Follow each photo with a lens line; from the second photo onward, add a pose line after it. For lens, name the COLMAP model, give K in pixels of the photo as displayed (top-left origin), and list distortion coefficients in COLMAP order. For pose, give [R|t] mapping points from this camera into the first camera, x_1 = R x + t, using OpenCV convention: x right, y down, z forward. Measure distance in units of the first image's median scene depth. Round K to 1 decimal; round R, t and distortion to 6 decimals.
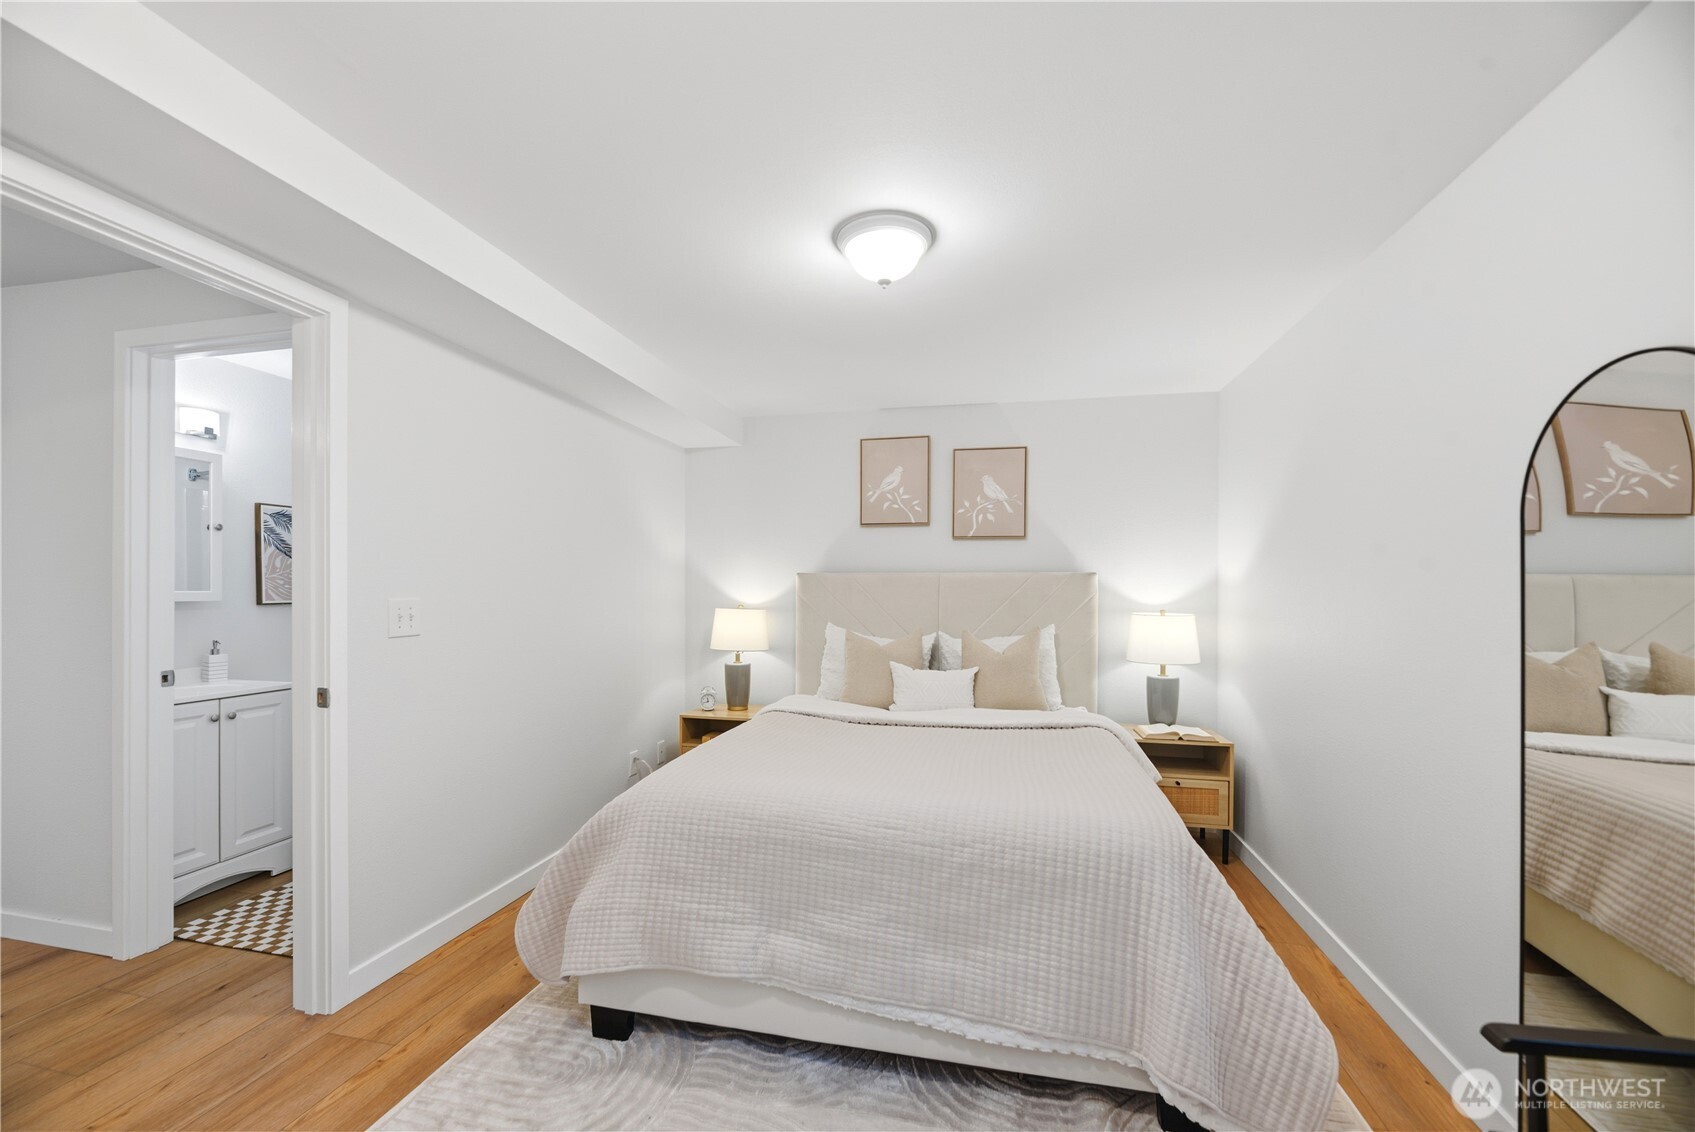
lens RADIAL K [[691.1, 0, 848.8], [0, 691.1, 584.5], [0, 0, 1]] dist [-0.003983, -0.002444]
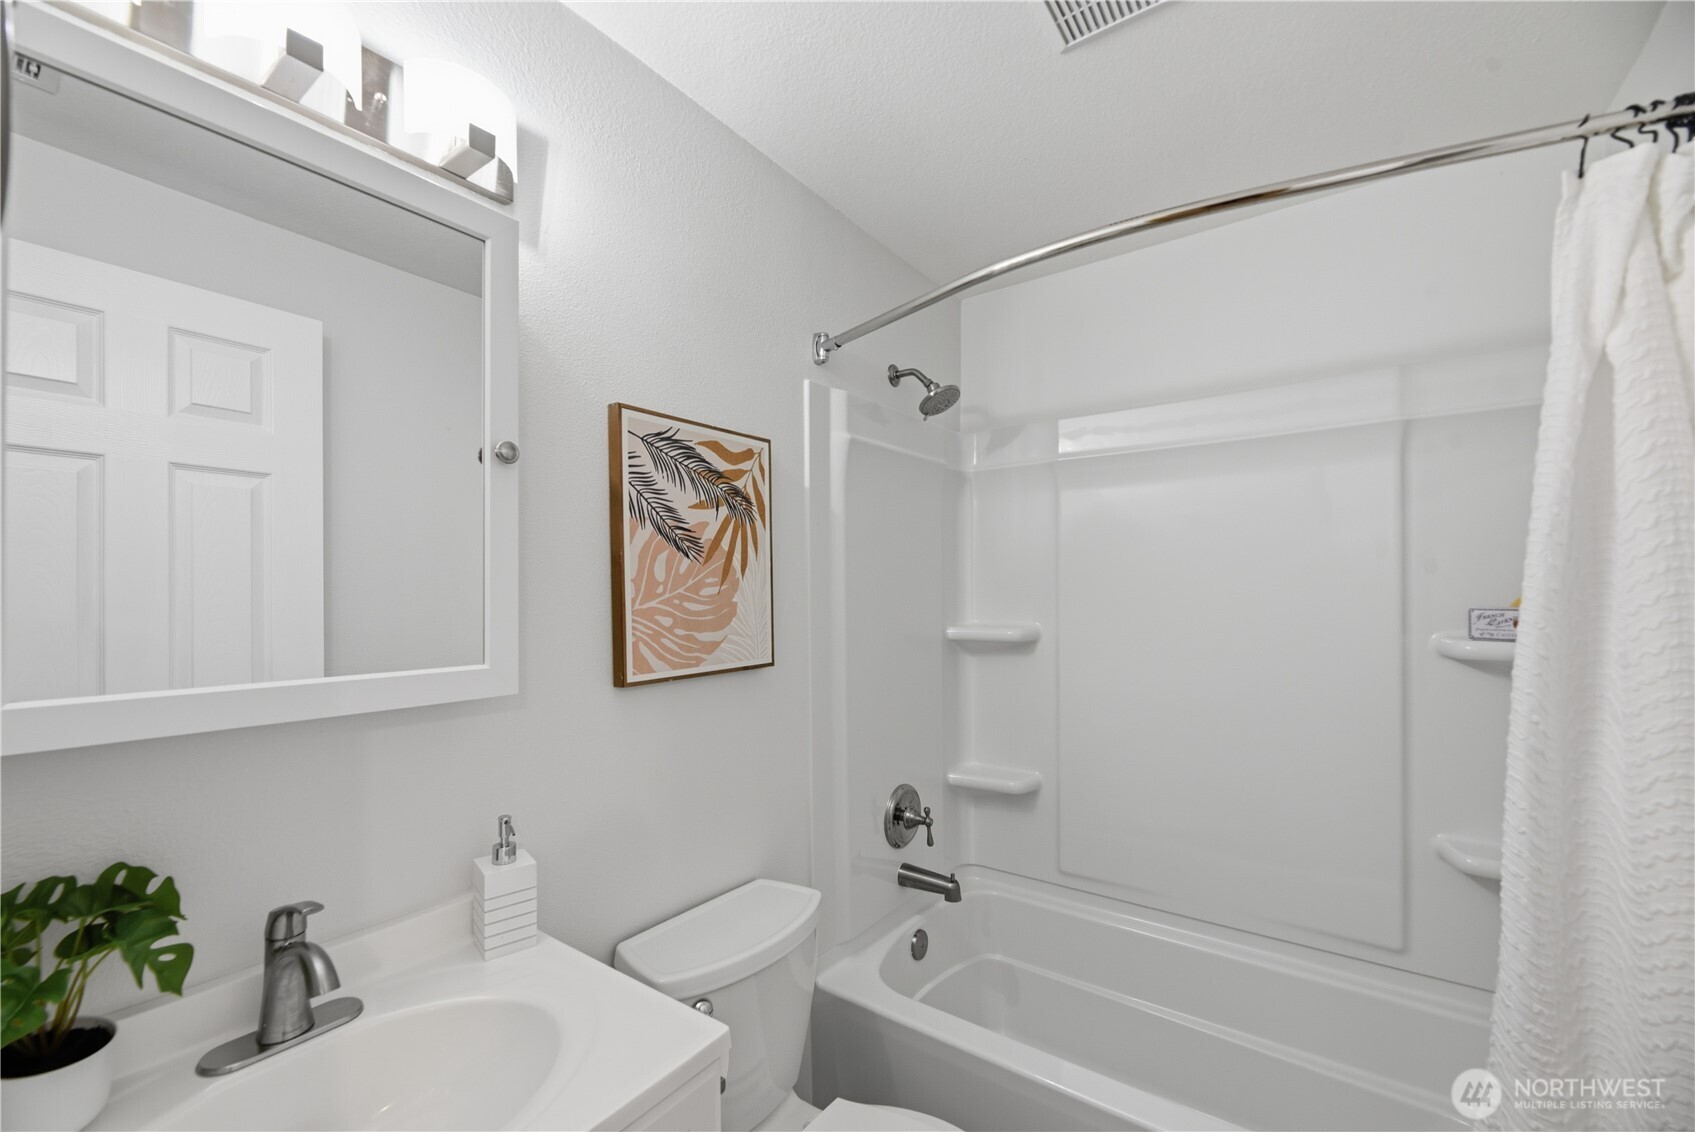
lens RADIAL K [[691.1, 0, 852.9], [0, 691.1, 581.8], [0, 0, 1]] dist [-0.003983, -0.002444]
pose [[0.921032, -0.009332, -0.389375, -0.601758], [0.007194, 0.999950, -0.006950, -0.021969], [0.389420, 0.003601, 0.921053, 0.712905]]
